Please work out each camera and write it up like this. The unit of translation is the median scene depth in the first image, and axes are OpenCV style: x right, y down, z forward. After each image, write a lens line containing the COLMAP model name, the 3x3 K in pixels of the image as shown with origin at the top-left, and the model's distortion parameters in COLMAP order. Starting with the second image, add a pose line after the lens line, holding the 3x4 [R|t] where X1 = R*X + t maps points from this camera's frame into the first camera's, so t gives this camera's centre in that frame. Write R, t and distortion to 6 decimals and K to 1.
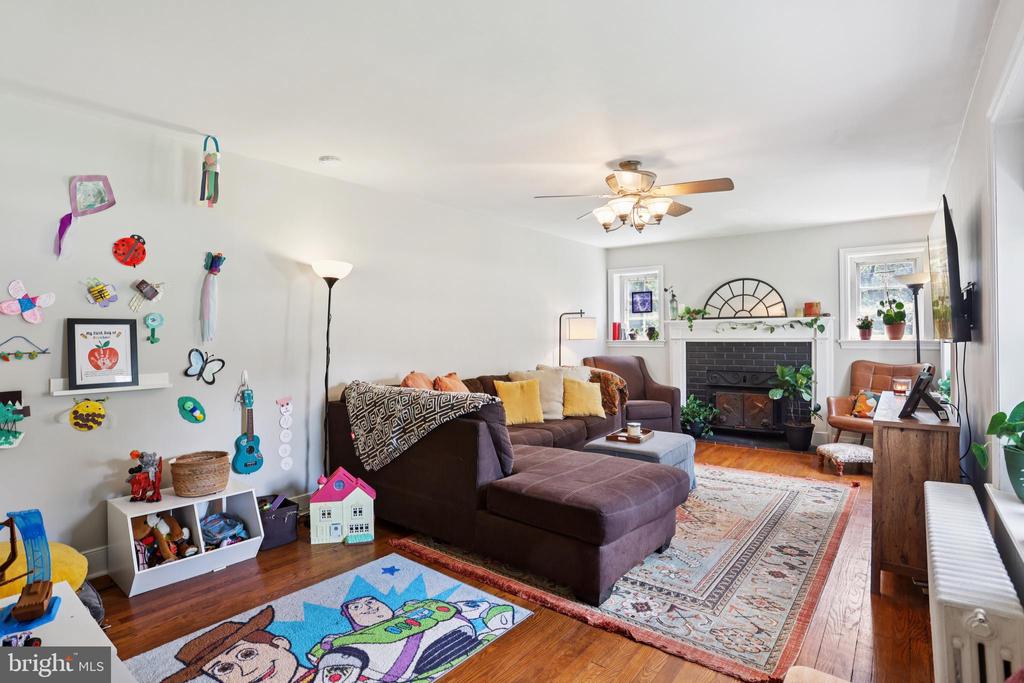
lens RADIAL K [[522.6, 0, 495.6], [0, 522.6, 338.5], [0, 0, 1]] dist [-0.080257, 0.048031]
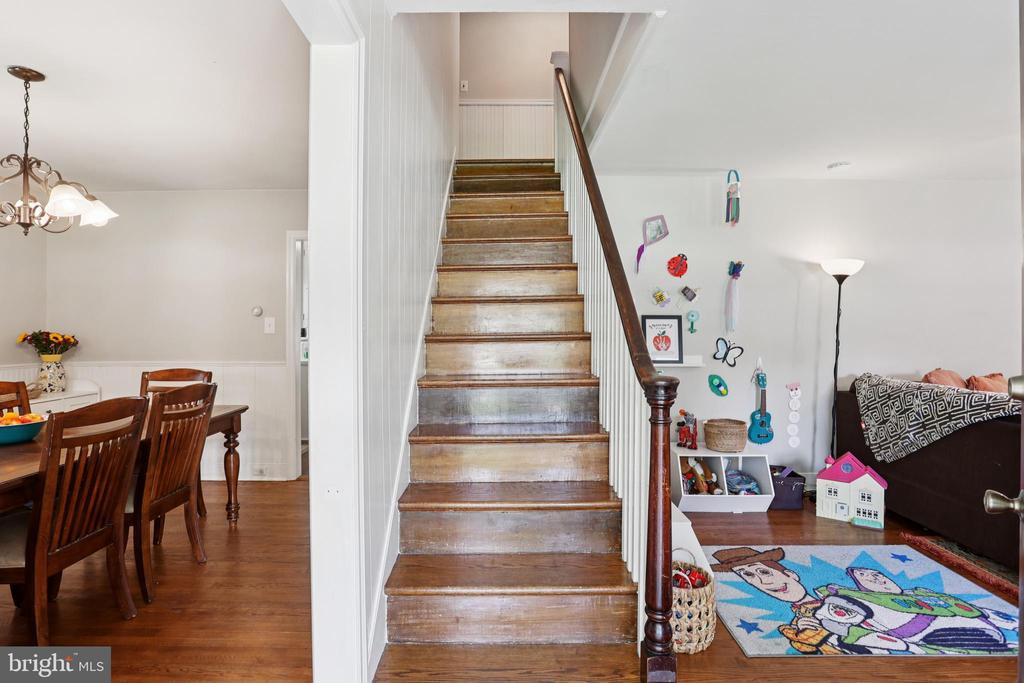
lens RADIAL K [[514.6, 0, 499.5], [0, 514.6, 324.4], [0, 0, 1]] dist [-0.053312, 0.016513]
pose [[0.627618, 0.006320, -0.778496, 0.053499], [-0.013444, 0.999906, -0.002720, -0.002811], [0.778405, 0.012174, 0.627644, -0.219370]]
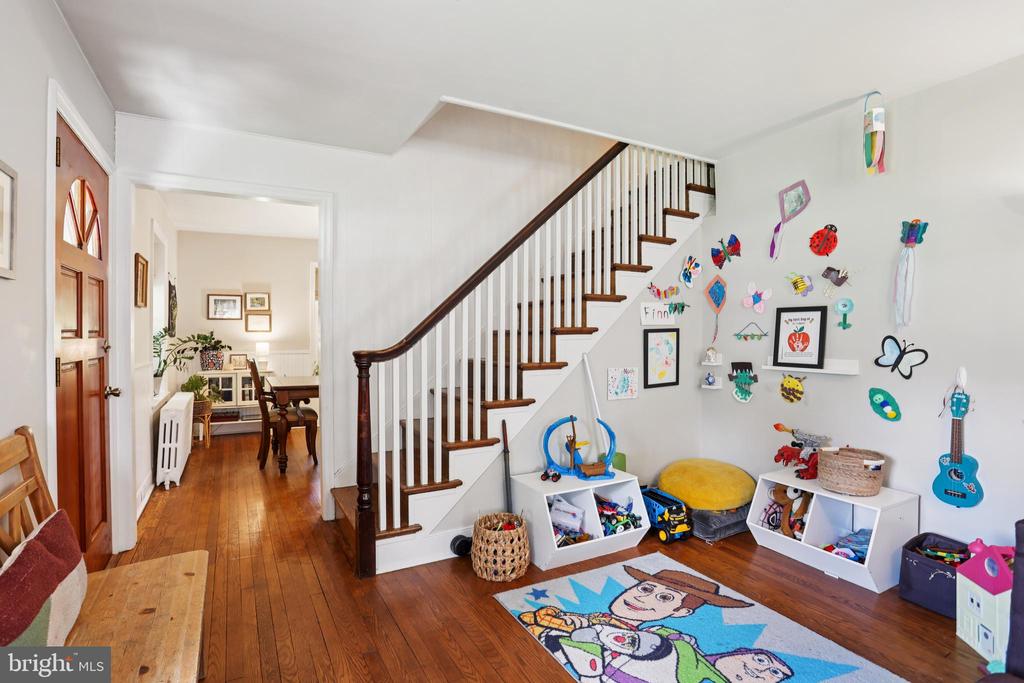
lens RADIAL K [[512.3, 0, 504.7], [0, 512.3, 335.8], [0, 0, 1]] dist [-0.075441, 0.030666]
pose [[-0.384538, 0.013675, -0.923008, 0.421483], [-0.004393, 0.999852, 0.016643, 0.008264], [0.923099, 0.010455, -0.384421, 0.670972]]
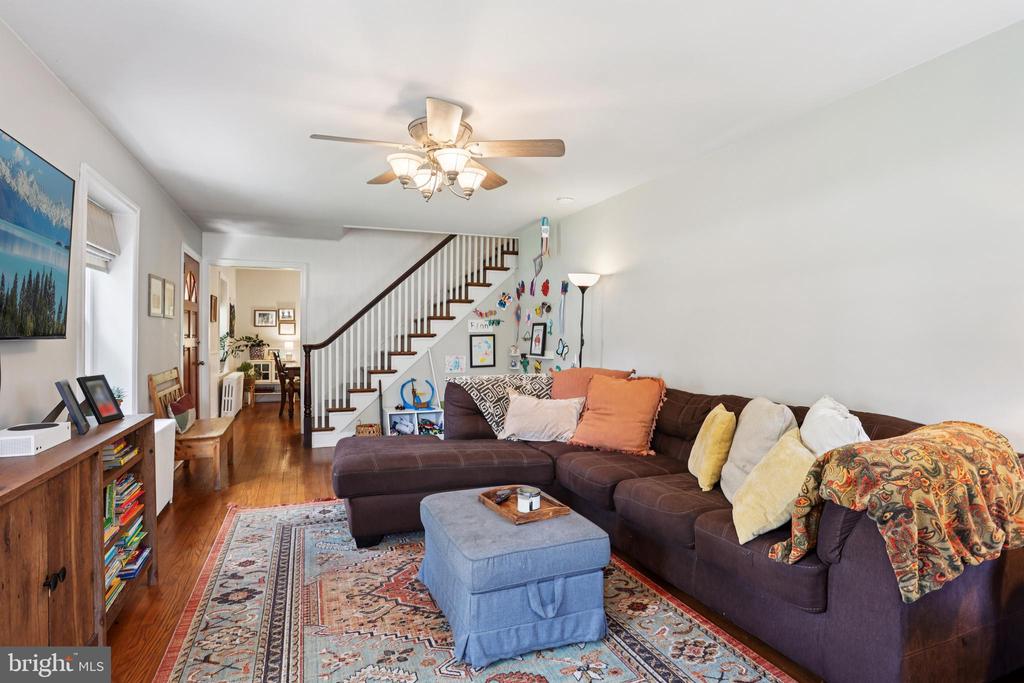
lens RADIAL K [[522.6, 0, 495.6], [0, 522.6, 338.5], [0, 0, 1]] dist [-0.080257, 0.048031]
pose [[-0.502014, 0.010392, -0.864797, 0.964679], [-0.007933, 0.999830, 0.016620, -0.007923], [0.864823, 0.015204, -0.501846, 1.579982]]
